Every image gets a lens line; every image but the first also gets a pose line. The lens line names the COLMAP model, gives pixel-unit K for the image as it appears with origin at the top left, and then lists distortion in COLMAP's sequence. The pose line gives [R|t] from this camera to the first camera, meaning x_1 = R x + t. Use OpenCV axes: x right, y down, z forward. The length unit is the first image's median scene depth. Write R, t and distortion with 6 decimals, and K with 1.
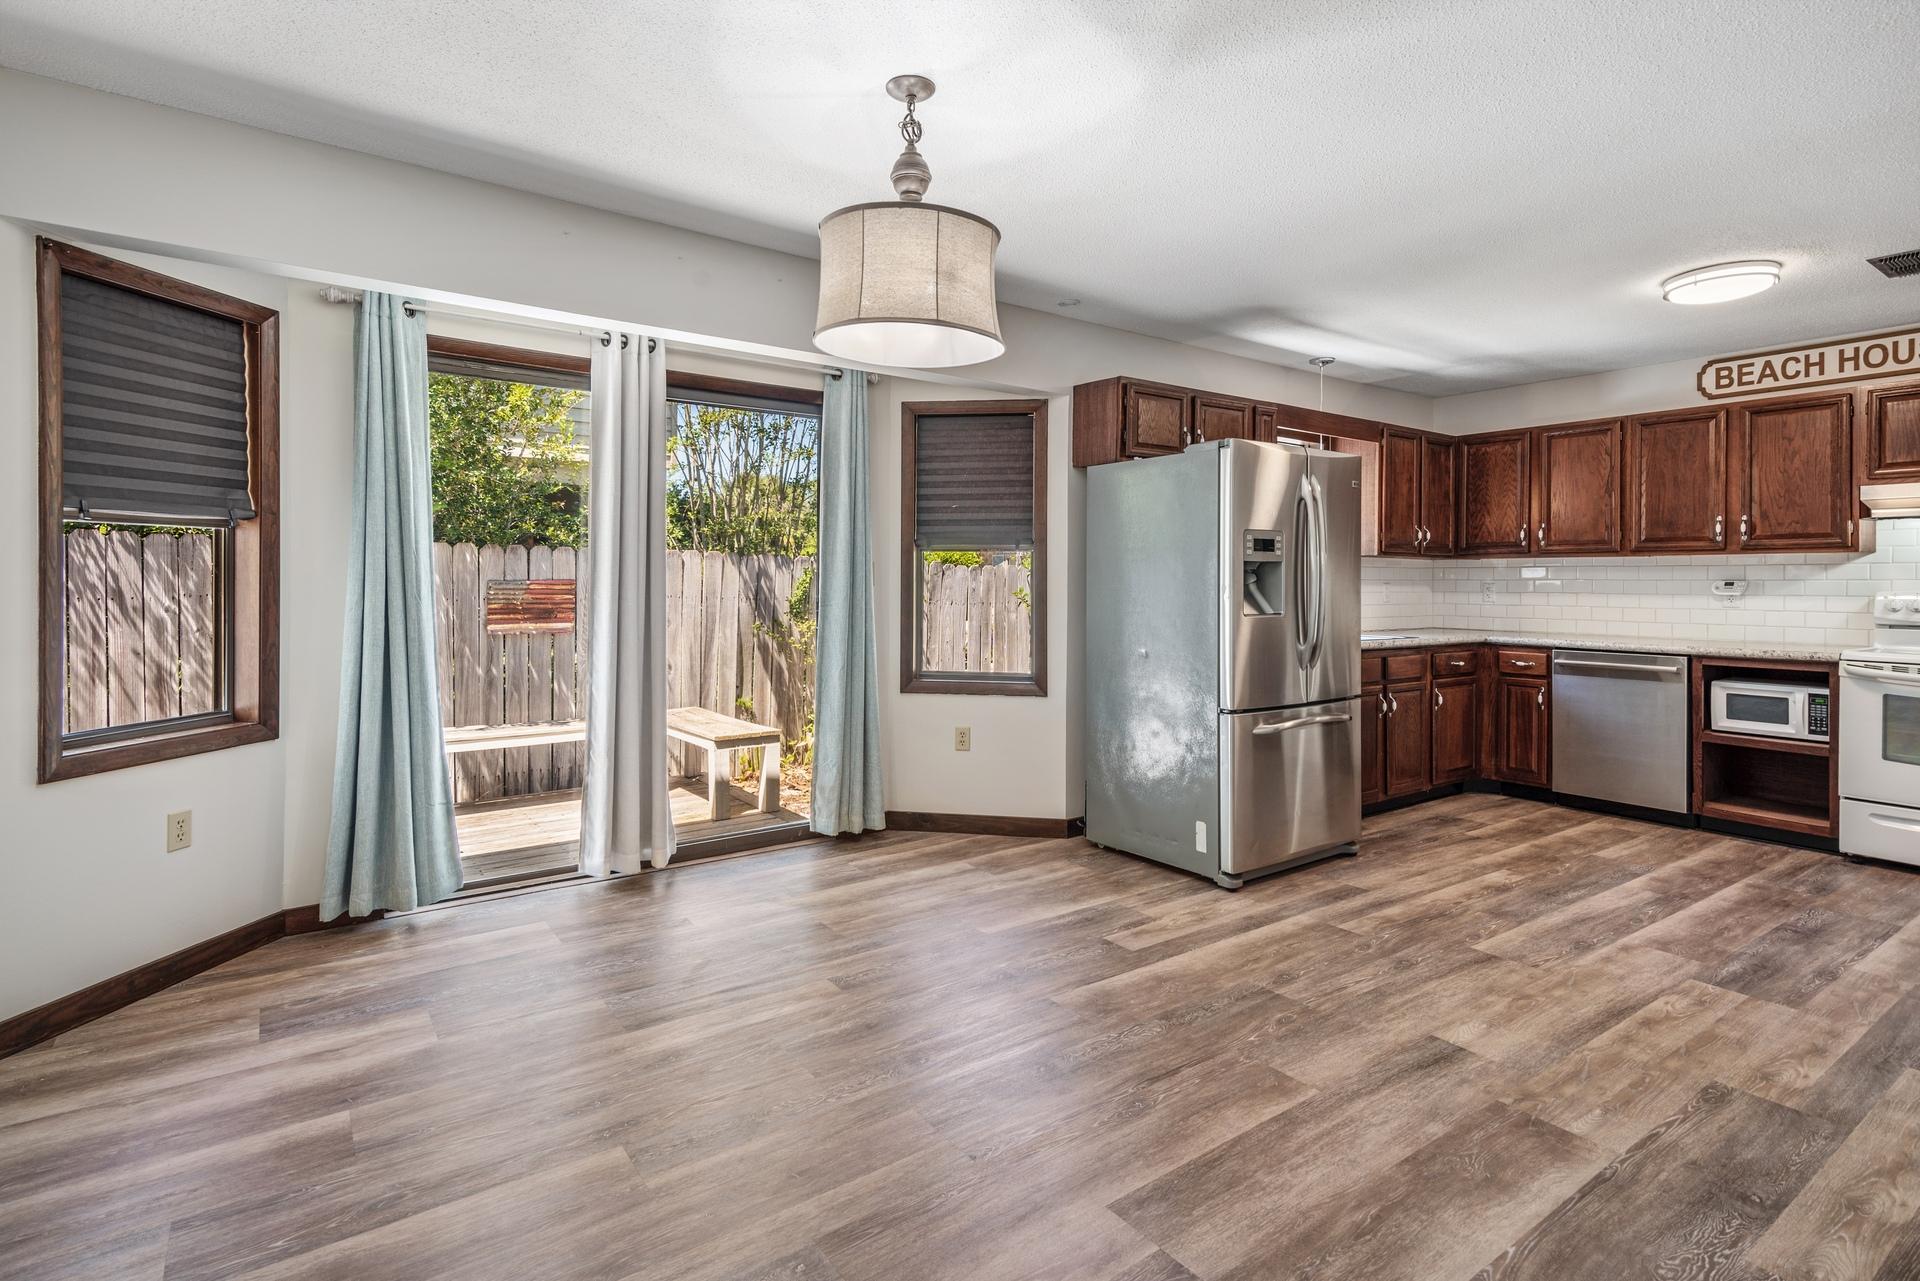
lens RADIAL K [[941.4, 0, 963.0], [0, 941.4, 578.7], [0, 0, 1]] dist [0.026412, -0.006545]
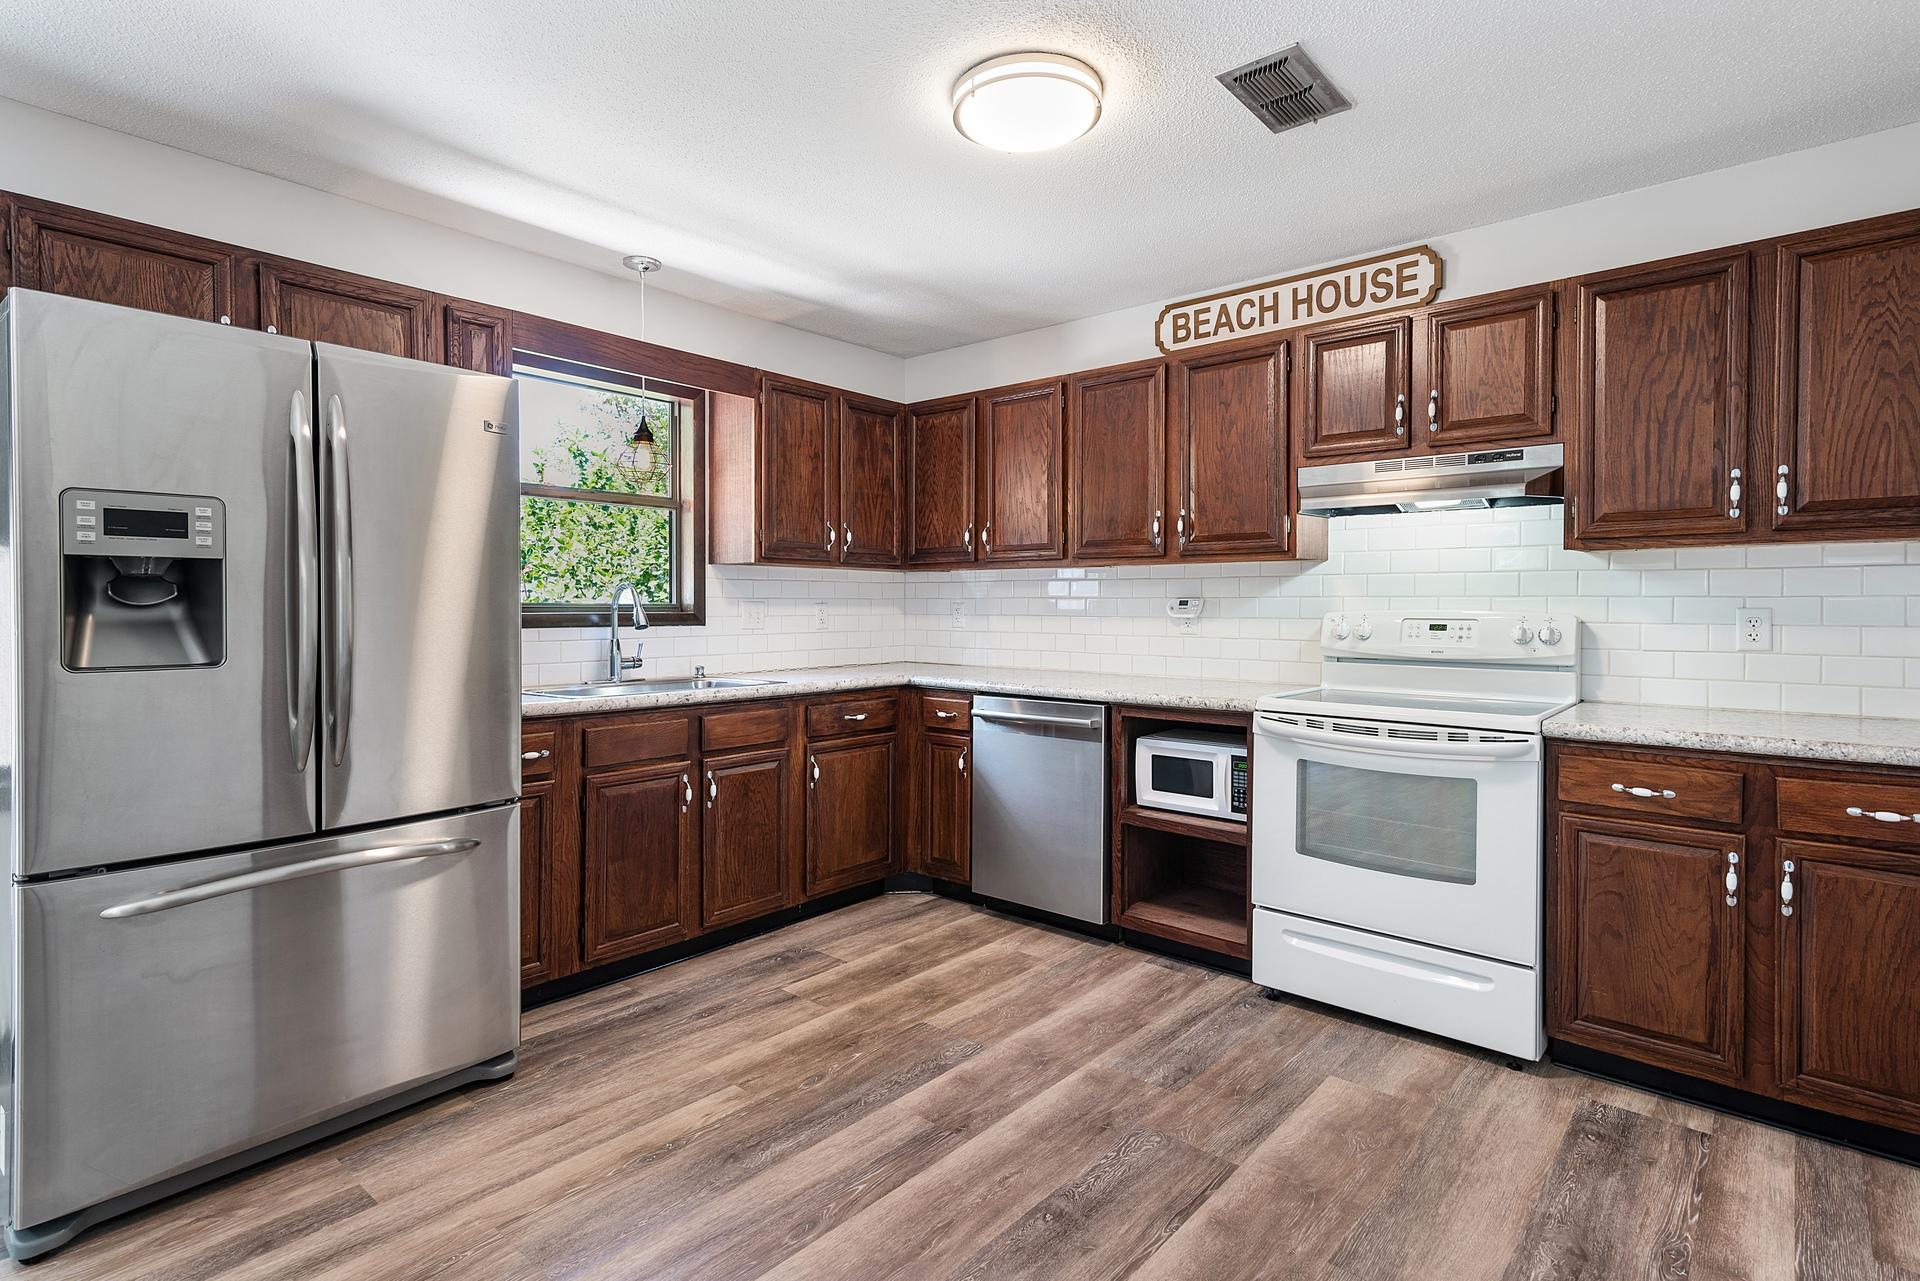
lens RADIAL K [[949.1, 0, 971.9], [0, 949.1, 613.1], [0, 0, 1]] dist [0.028108, -0.000580]
pose [[0.970848, -0.004438, 0.239655, 0.515658], [0.001271, 0.999910, 0.013366, 0.003490], [-0.239693, -0.012672, 0.970766, 0.350838]]
